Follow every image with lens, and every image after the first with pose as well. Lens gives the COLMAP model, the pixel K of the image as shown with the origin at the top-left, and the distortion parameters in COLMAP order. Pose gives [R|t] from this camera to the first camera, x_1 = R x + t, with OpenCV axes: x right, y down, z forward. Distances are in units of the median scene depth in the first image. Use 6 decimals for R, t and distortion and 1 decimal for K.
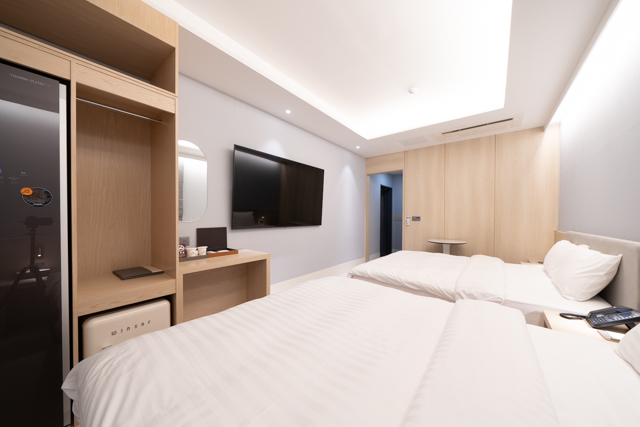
lens RADIAL K [[218.0, 0, 316.7], [0, 218.0, 217.8], [0, 0, 1]] dist [-0.010214, 0.000127]
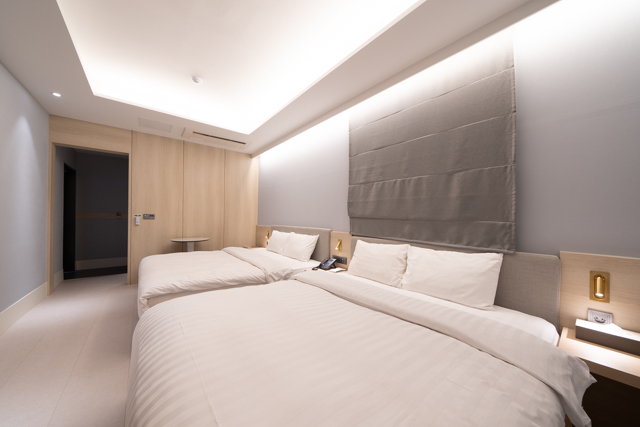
lens RADIAL K [[218.0, 0, 316.7], [0, 218.0, 217.8], [0, 0, 1]] dist [-0.010214, 0.000127]
pose [[0.207936, 0.002141, 0.978140, -0.265593], [-0.011374, 0.999935, 0.000229, 0.000826], [-0.978076, -0.011173, 0.207947, 0.218664]]
